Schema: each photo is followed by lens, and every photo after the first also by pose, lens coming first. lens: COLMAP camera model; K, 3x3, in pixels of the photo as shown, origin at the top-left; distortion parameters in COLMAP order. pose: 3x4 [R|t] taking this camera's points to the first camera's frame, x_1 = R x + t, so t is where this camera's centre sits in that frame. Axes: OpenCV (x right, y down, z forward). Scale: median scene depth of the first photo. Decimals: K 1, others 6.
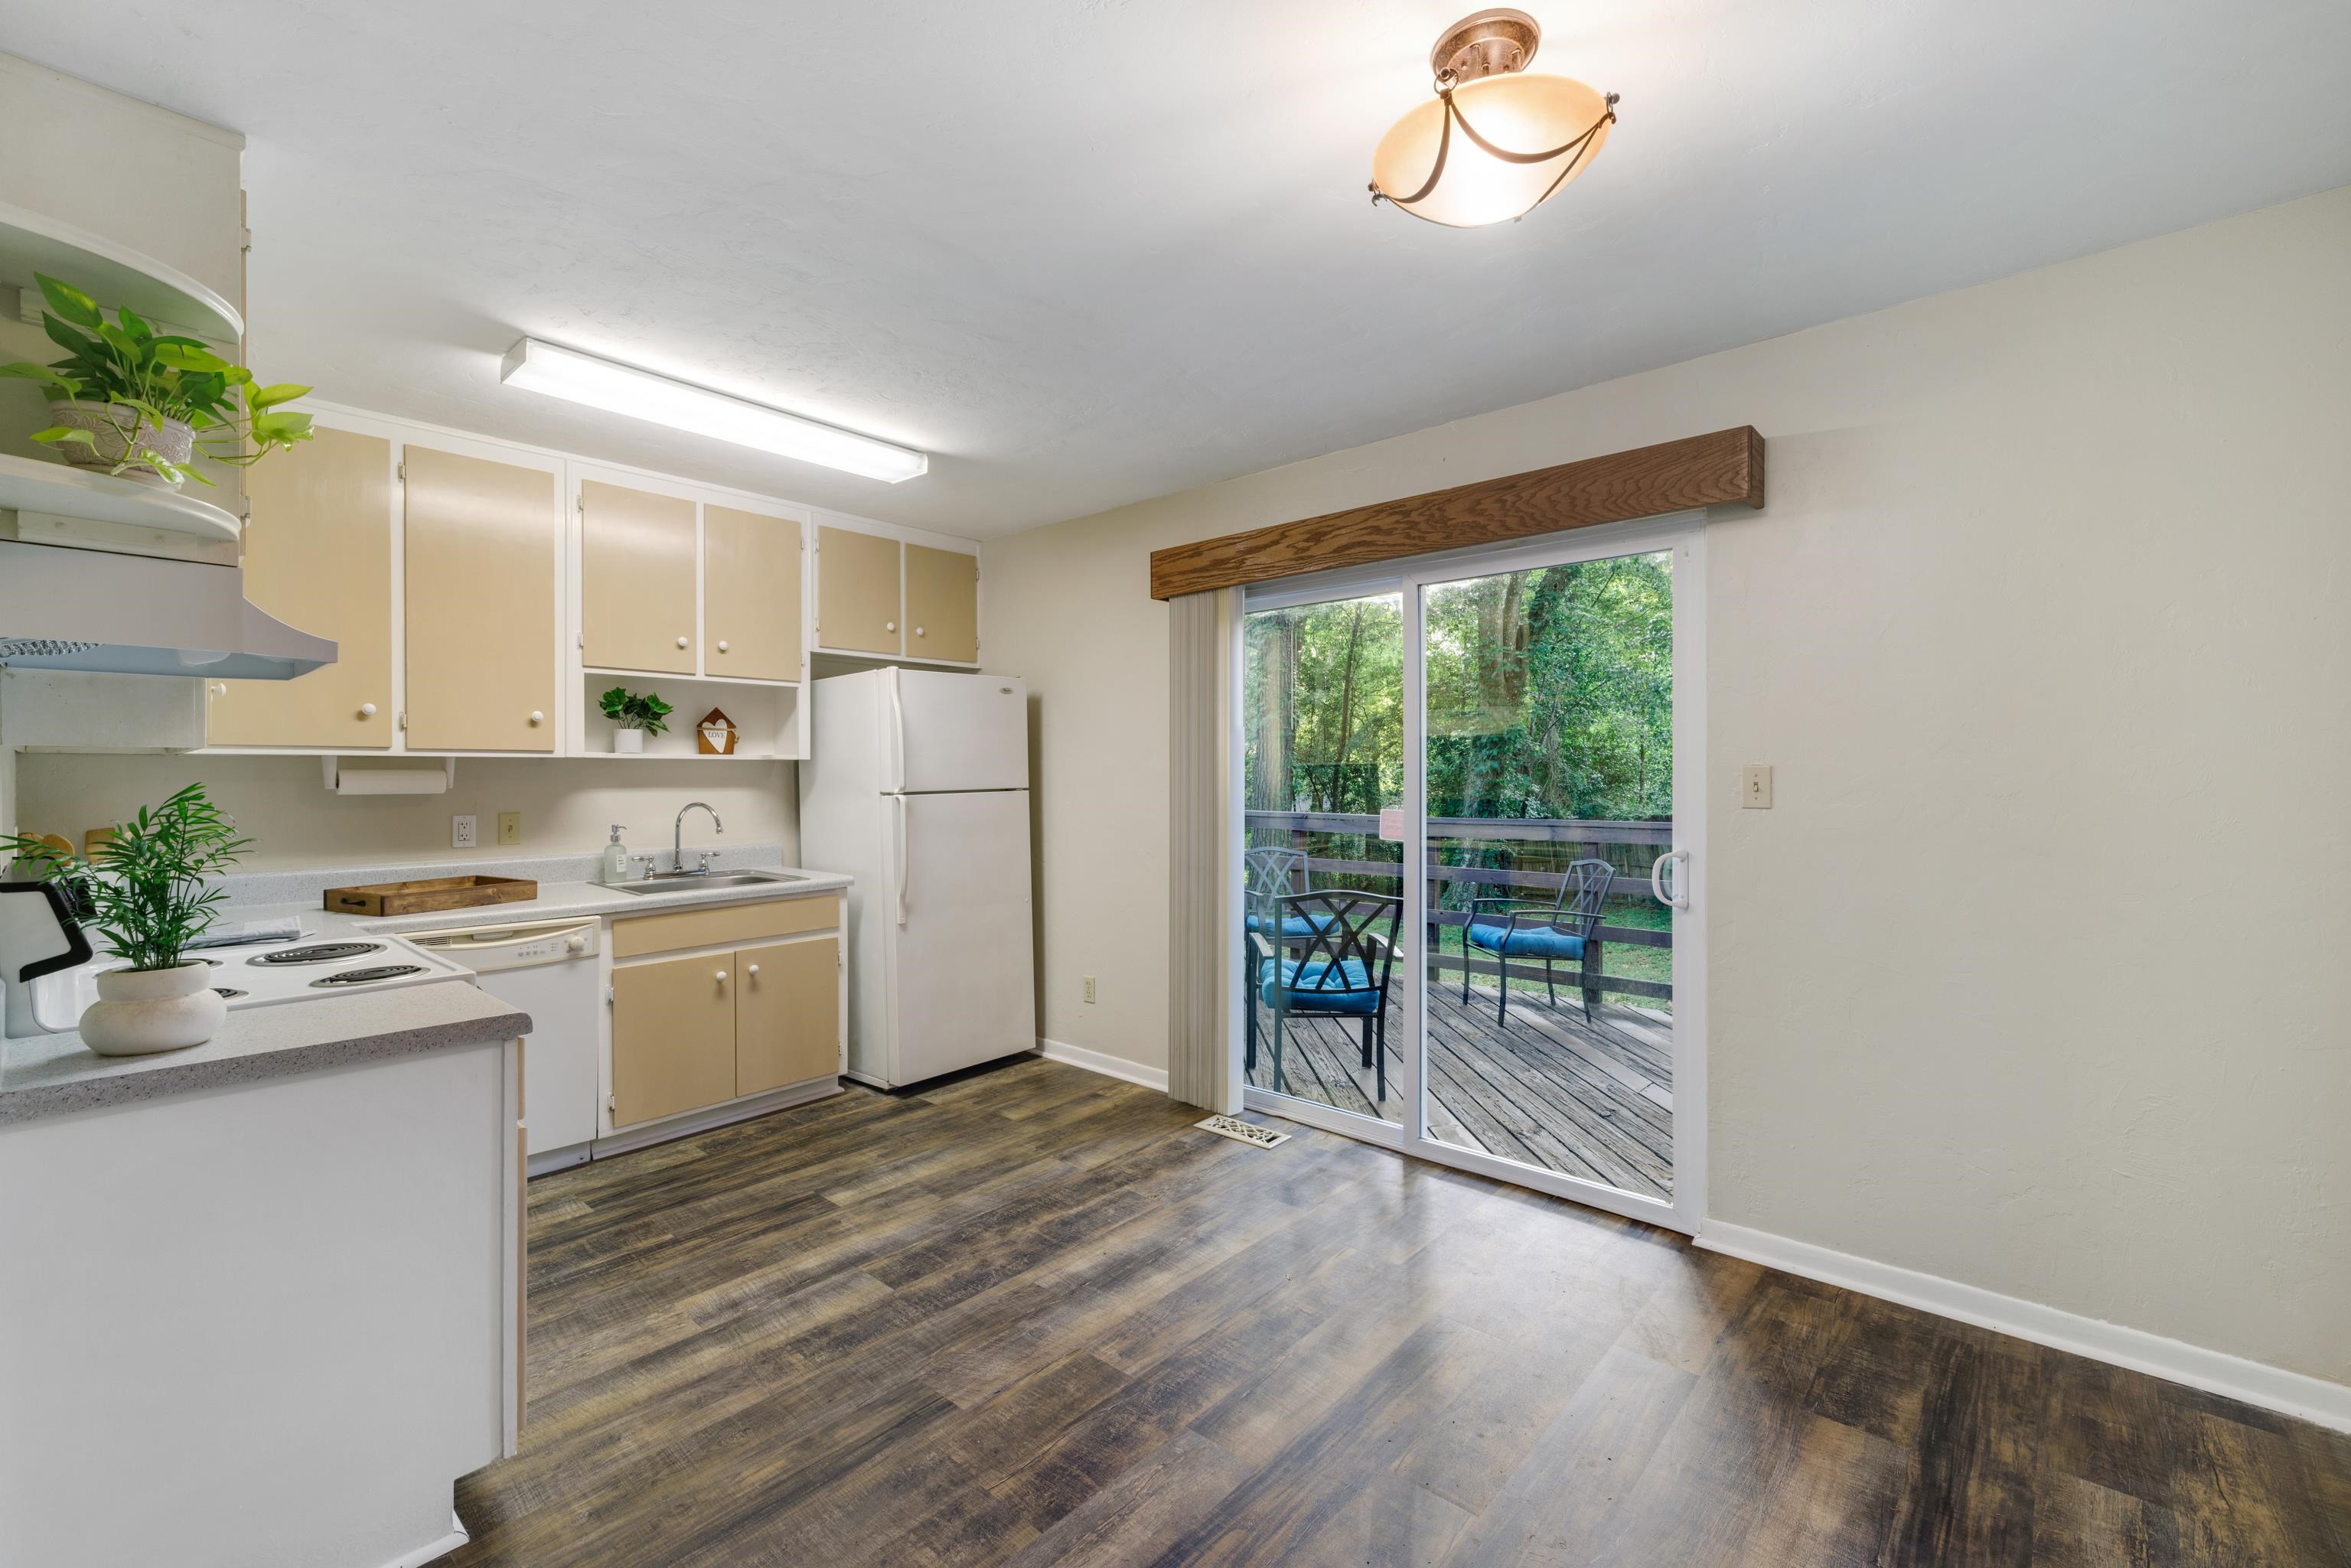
lens RADIAL K [[989.3, 0, 1172.6], [0, 989.3, 778.1], [0, 0, 1]] dist [-0.000298, 0.000593]
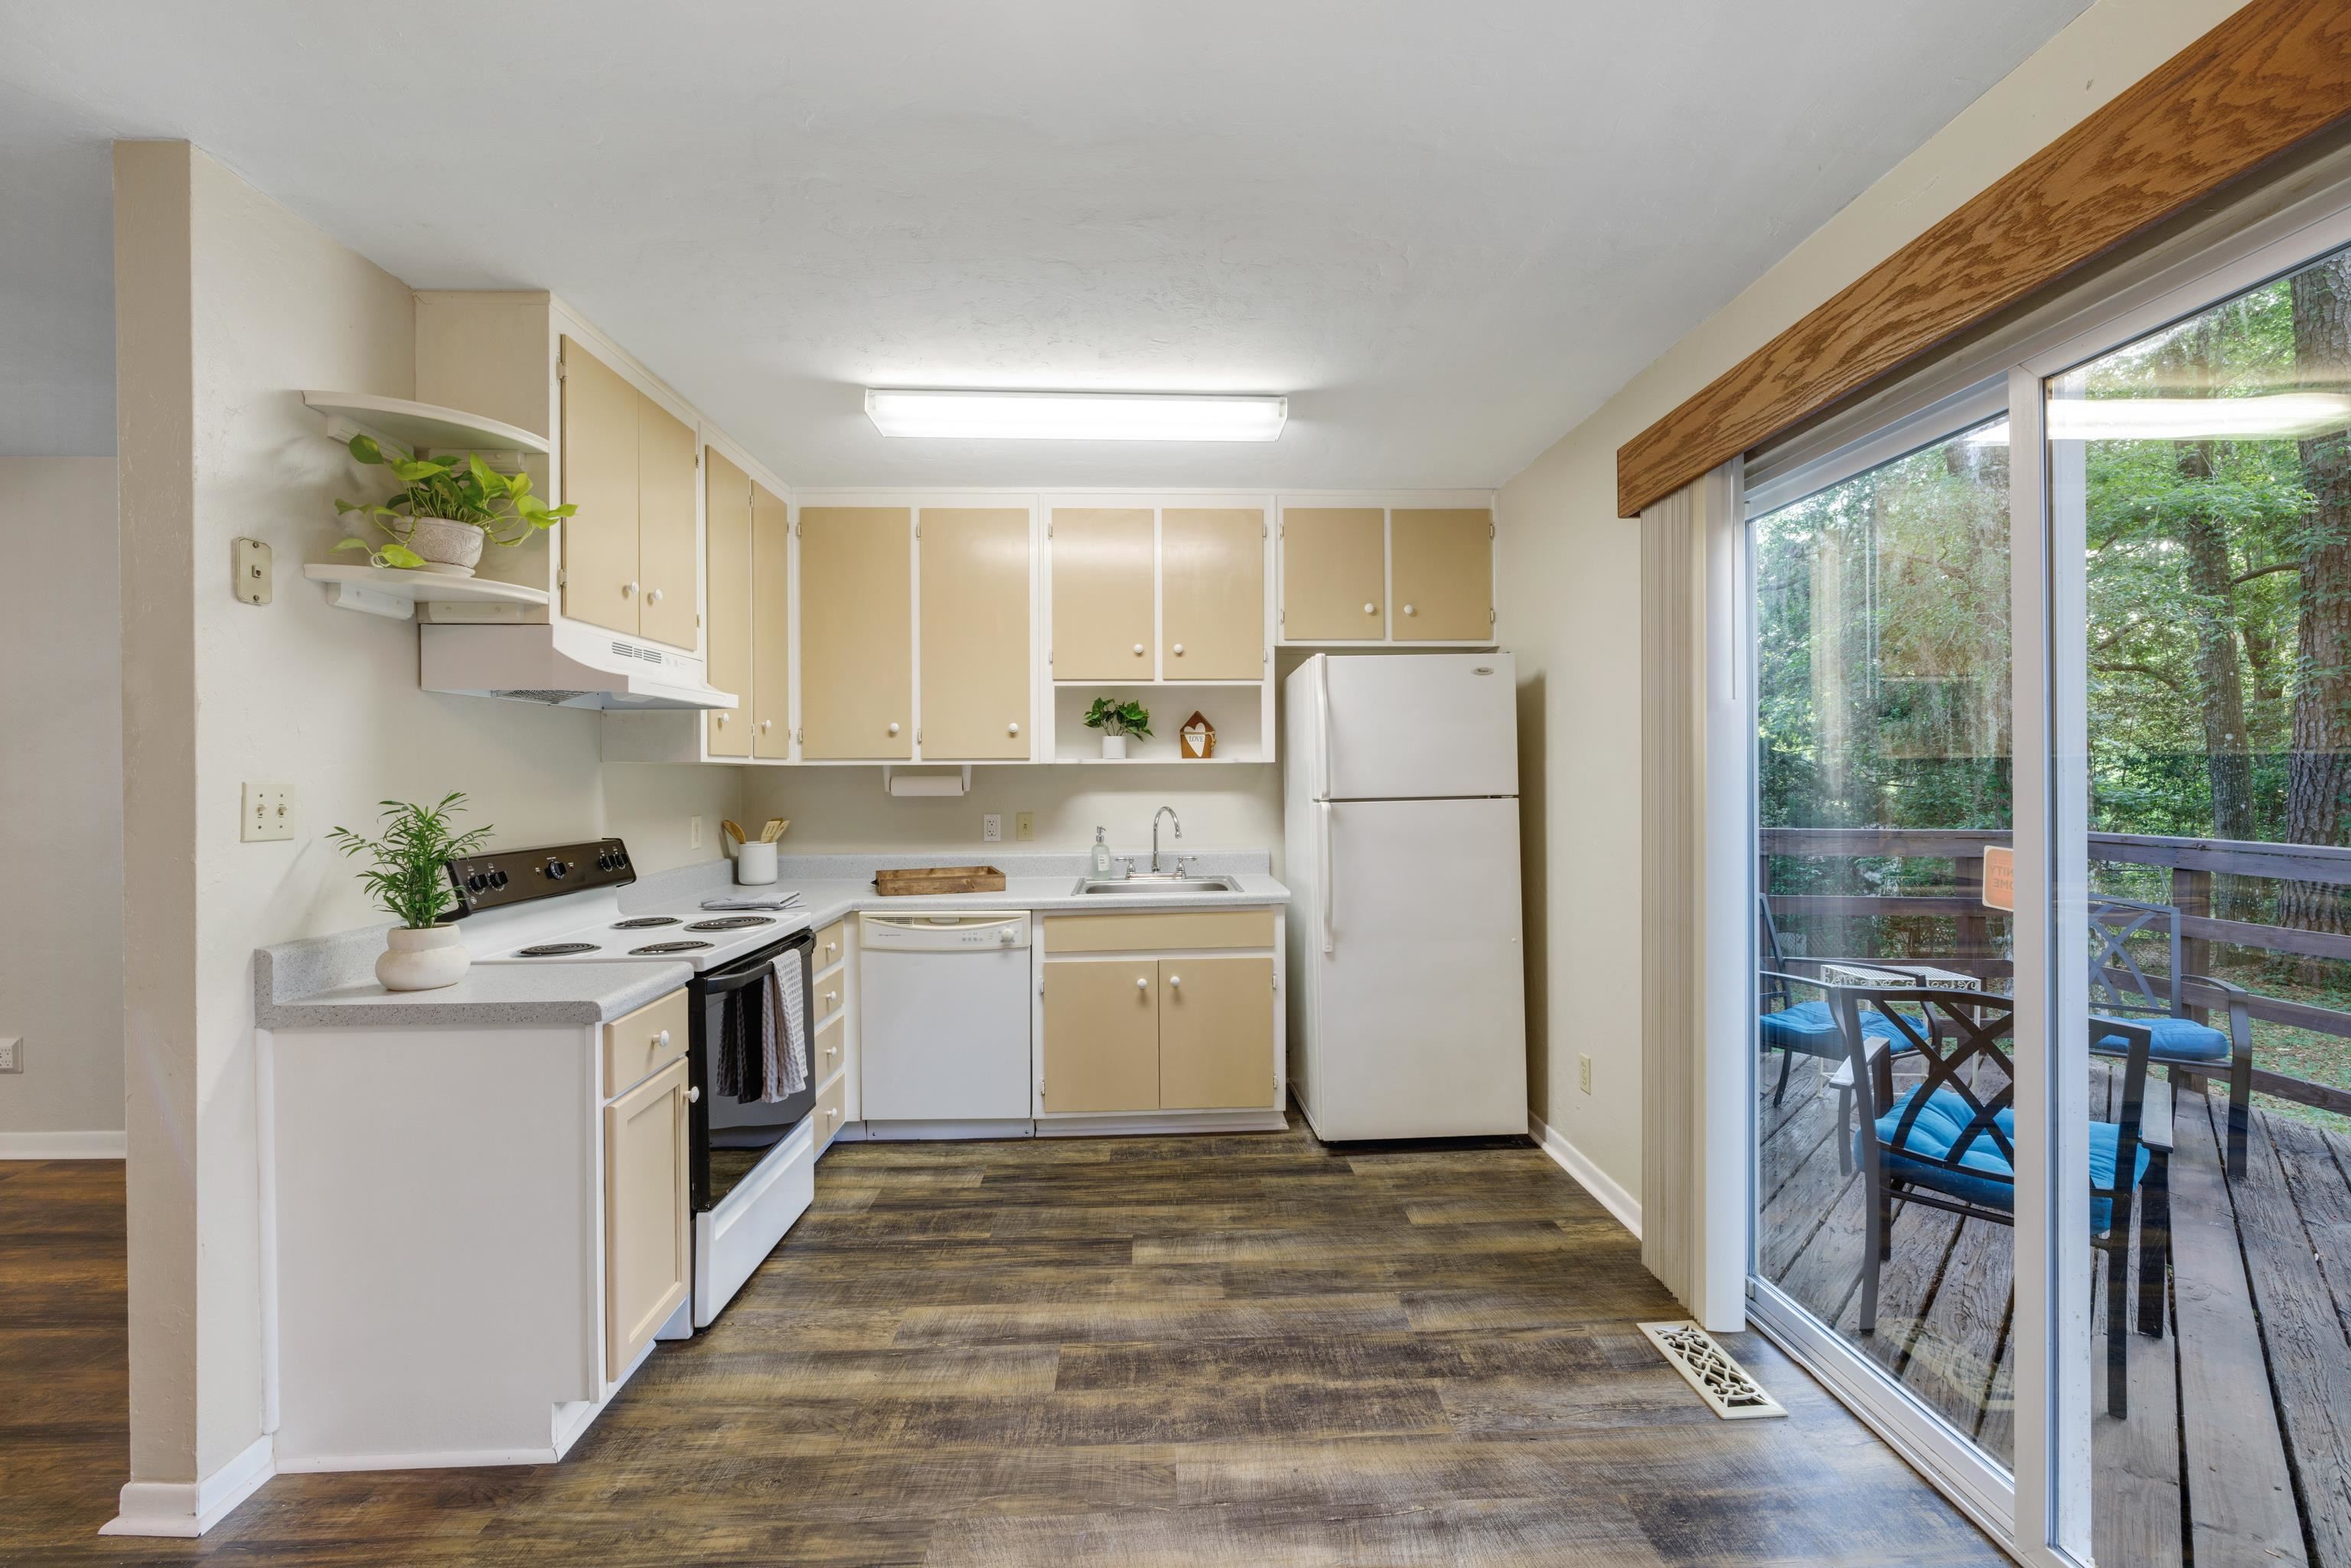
lens RADIAL K [[984.6, 0, 1177.8], [0, 984.6, 777.8], [0, 0, 1]] dist [-0.000113, 0.000391]
pose [[0.692779, -0.002810, -0.721144, 0.288736], [0.002238, 0.999996, -0.001747, -0.003252], [0.721146, -0.000404, 0.692783, 0.357082]]
